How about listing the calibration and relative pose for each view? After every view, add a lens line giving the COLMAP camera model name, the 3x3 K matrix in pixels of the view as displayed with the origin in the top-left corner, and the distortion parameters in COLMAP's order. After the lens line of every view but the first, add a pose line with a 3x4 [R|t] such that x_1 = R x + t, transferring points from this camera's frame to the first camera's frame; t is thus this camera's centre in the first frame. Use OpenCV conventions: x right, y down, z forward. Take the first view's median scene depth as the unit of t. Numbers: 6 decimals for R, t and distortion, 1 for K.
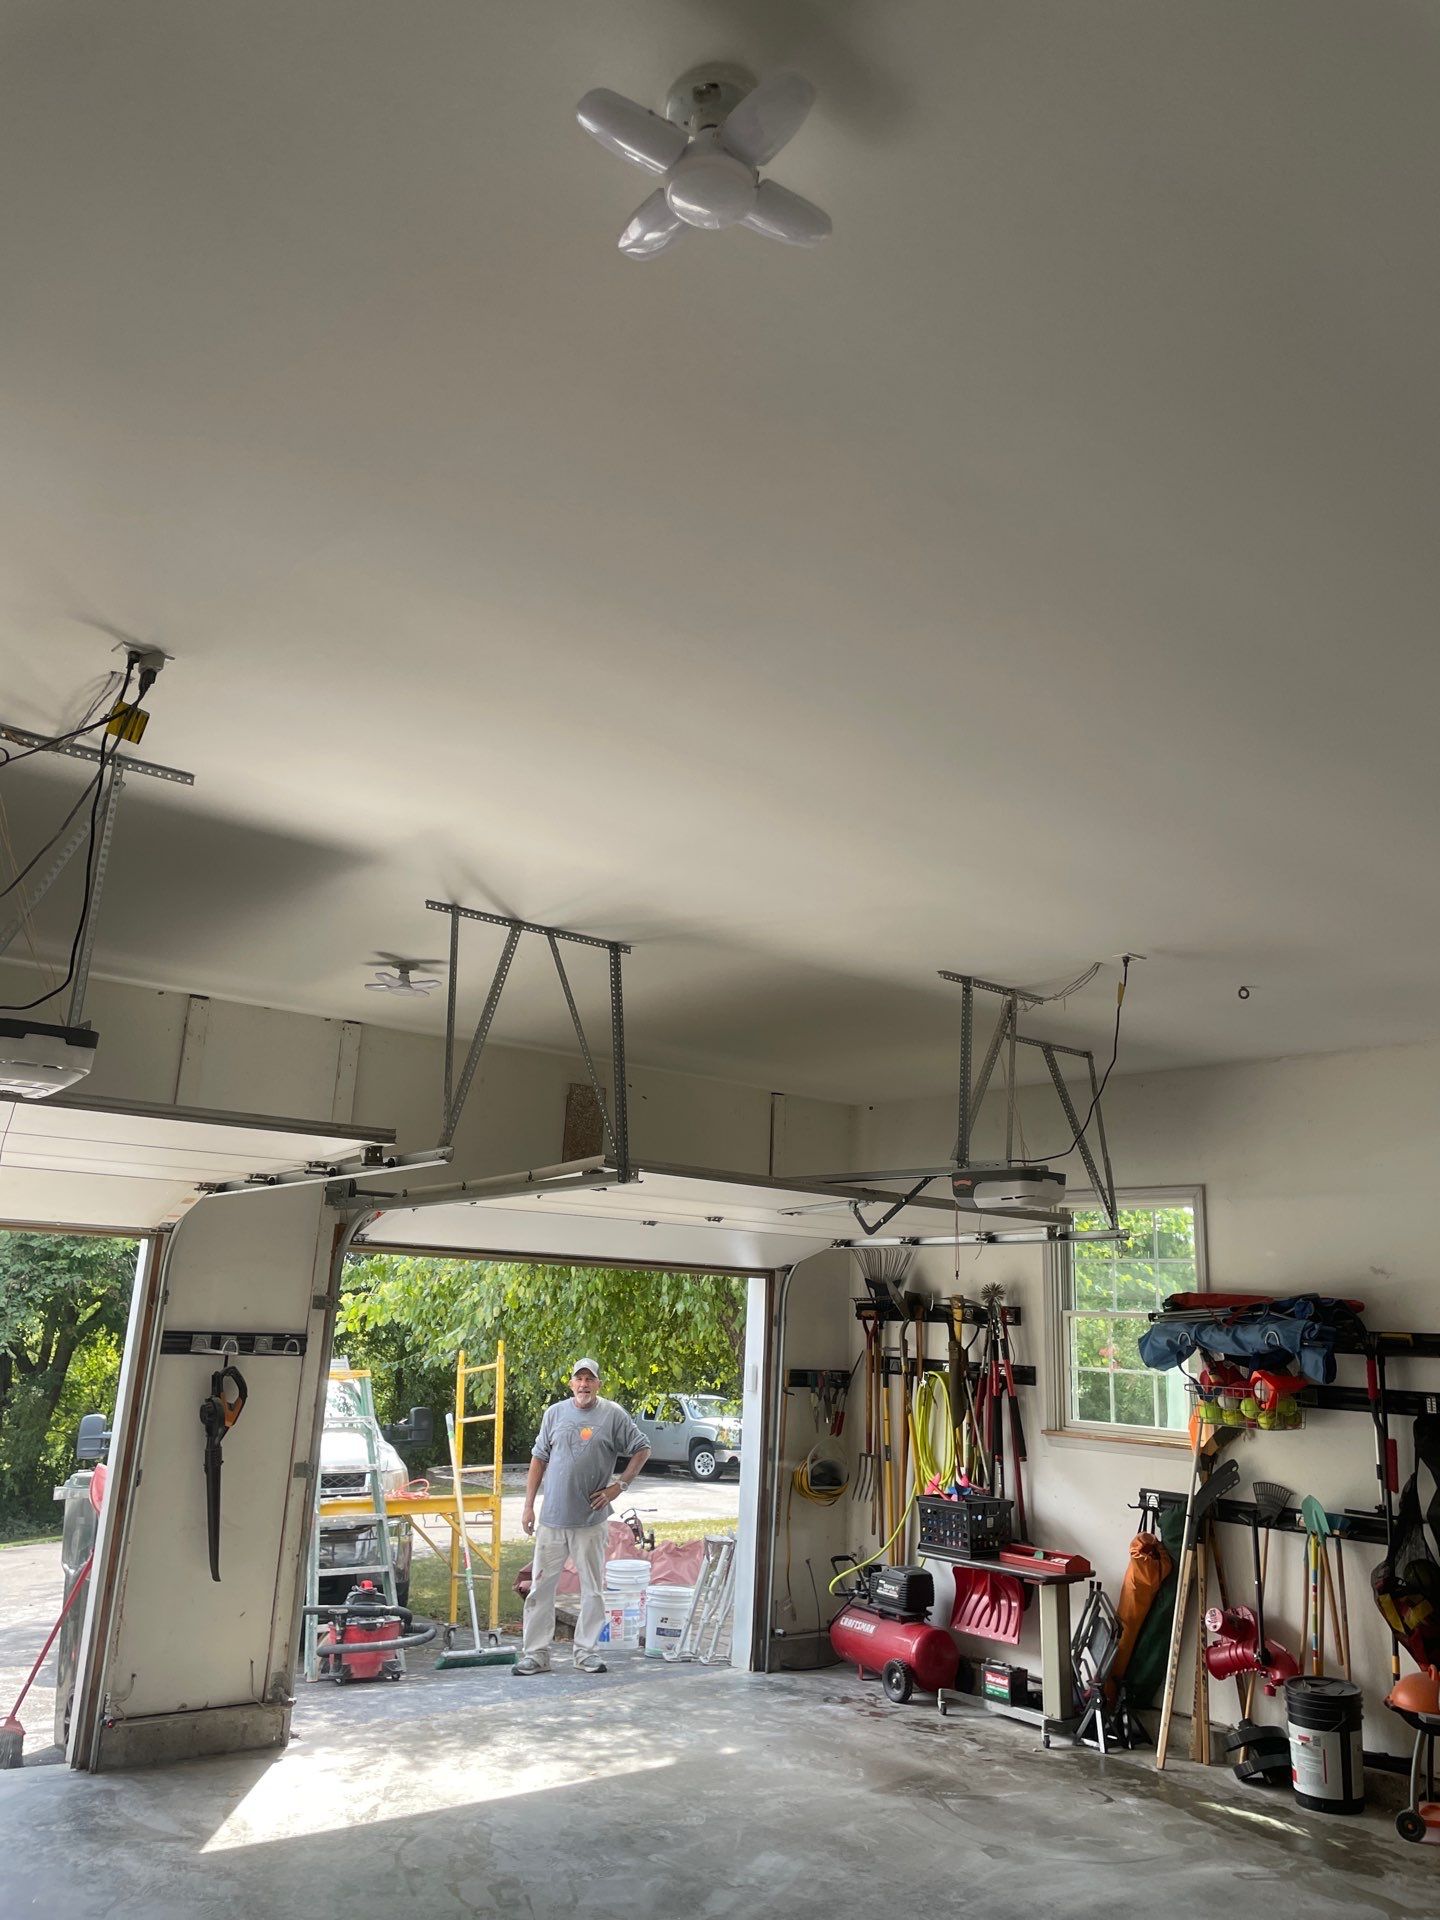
lens RADIAL K [[1466.0, 0, 720.0], [0, 1466.0, 960.0], [0, 0, 1]] dist [-0.000469, -0.000943]
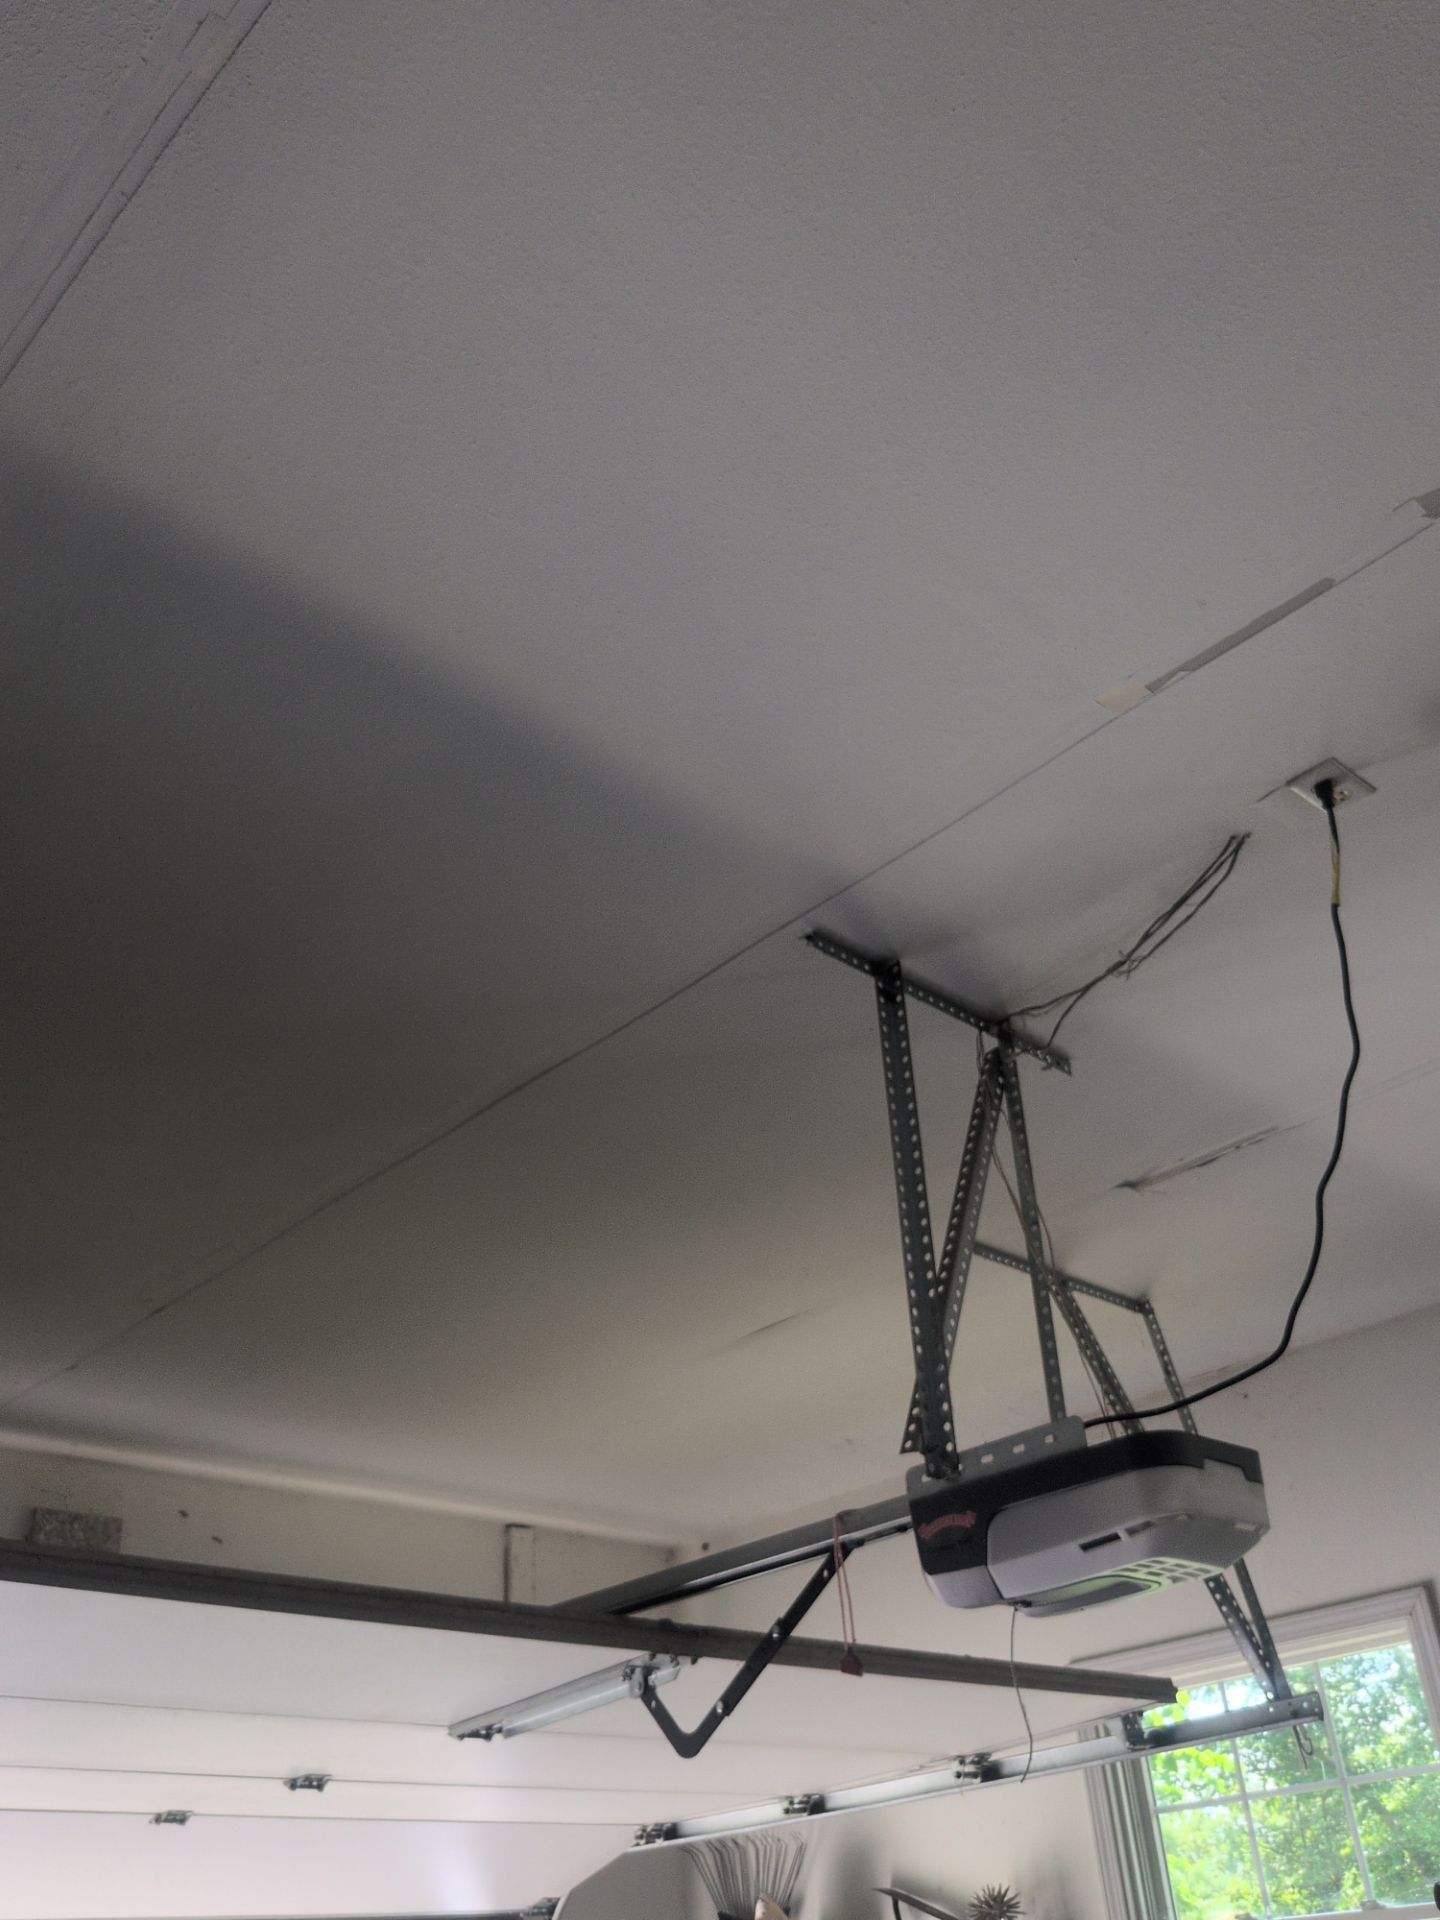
lens RADIAL K [[1590.4, 0, 750.0], [0, 1590.4, 955.5], [0, 0, 1]] dist [-0.011377, -0.011230]
pose [[0.989868, -0.039872, 0.136276, 0.063422], [0.083625, 0.939356, -0.332592, 0.117256], [-0.114750, 0.340618, 0.933173, 0.505445]]
